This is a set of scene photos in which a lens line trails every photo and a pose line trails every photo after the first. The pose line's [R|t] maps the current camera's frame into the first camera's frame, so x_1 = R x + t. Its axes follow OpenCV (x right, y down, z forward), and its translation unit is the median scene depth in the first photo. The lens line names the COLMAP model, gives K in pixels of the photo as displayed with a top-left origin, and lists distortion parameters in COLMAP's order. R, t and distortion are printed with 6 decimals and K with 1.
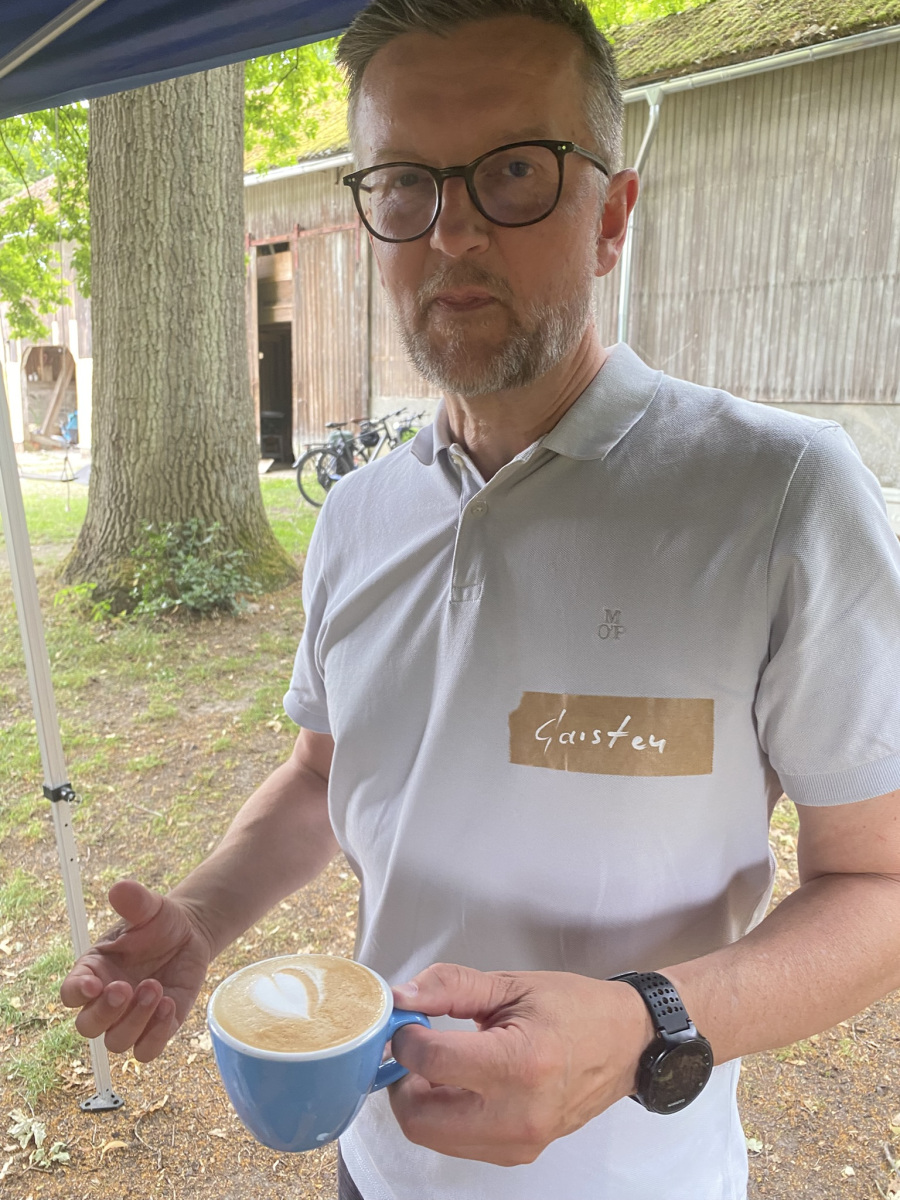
lens RADIAL K [[921.0, 0, 450.0], [0, 921.0, 600.0], [0, 0, 1]] dist [-0.029798, 0.013205]
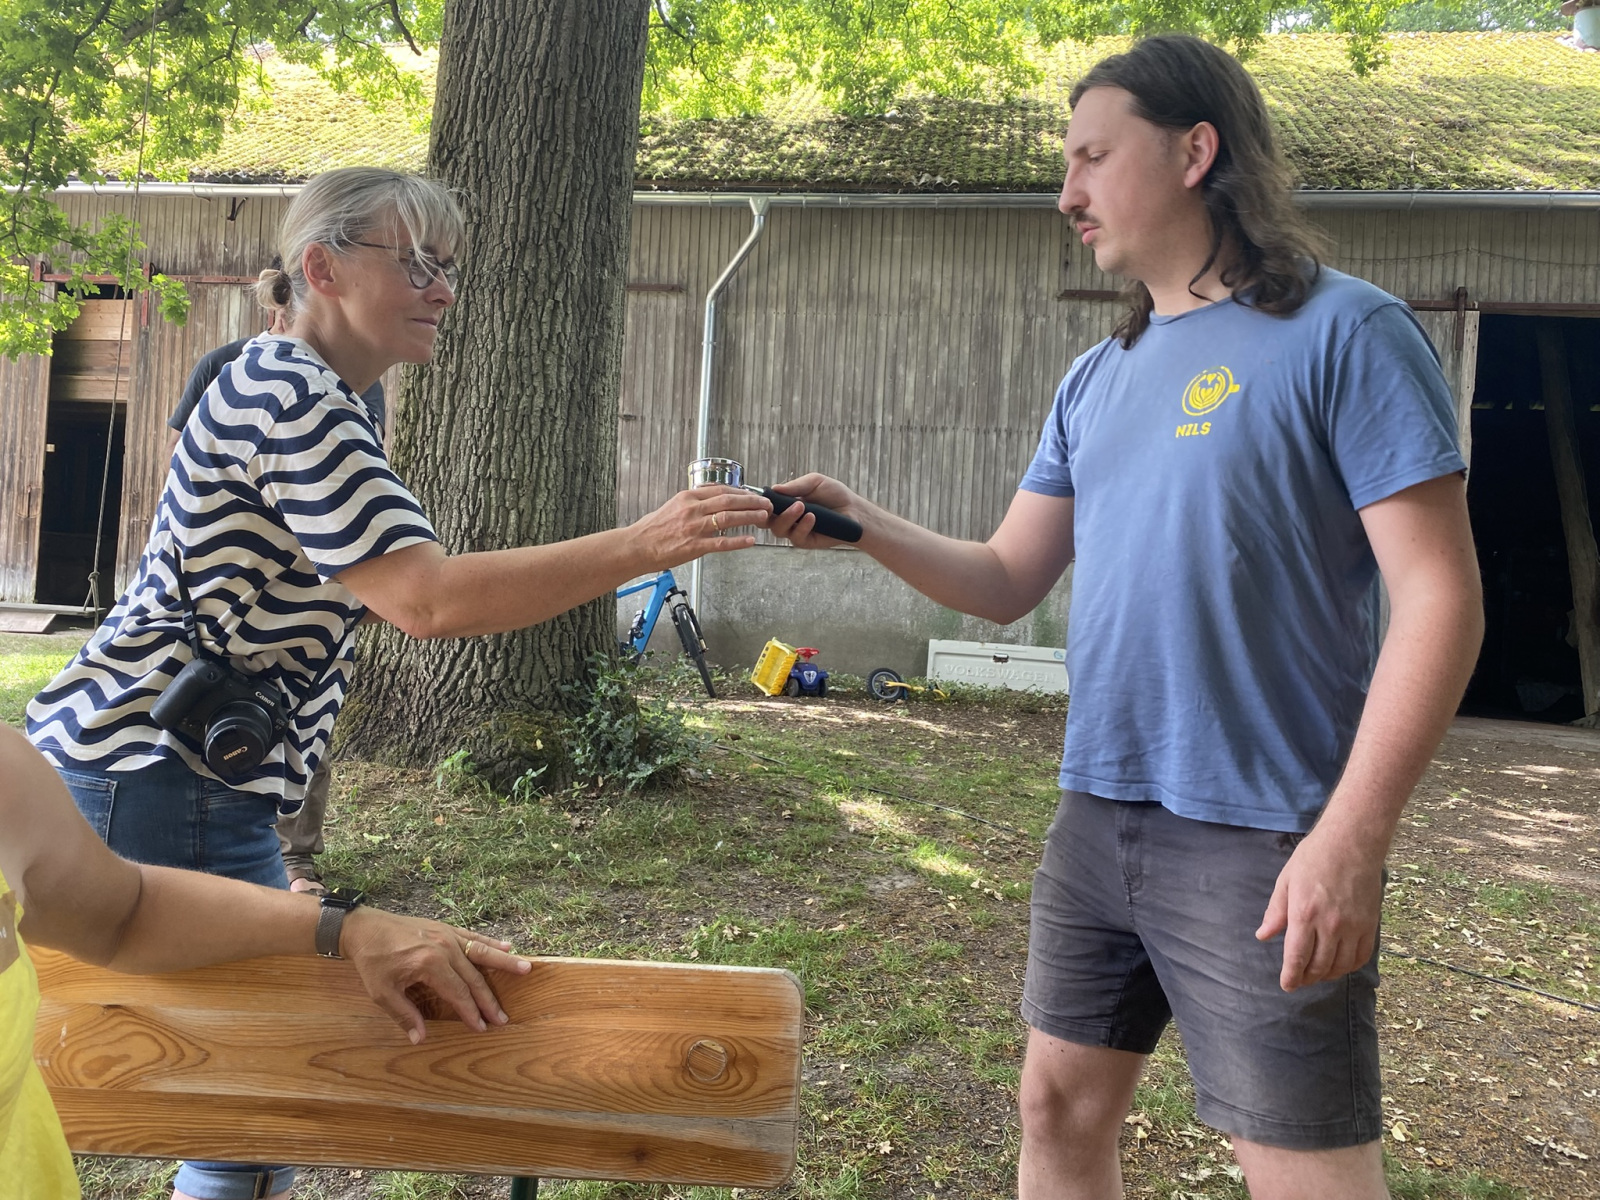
lens RADIAL K [[1216.7, 0, 800.0], [0, 1216.7, 600.0], [0, 0, 1]] dist [0.007068, 0.006973]
pose [[0.829974, 0.029459, 0.557023, -0.655392], [0.076056, 0.983302, -0.165327, 0.036731], [-0.552592, 0.179582, 0.813875, 0.143516]]
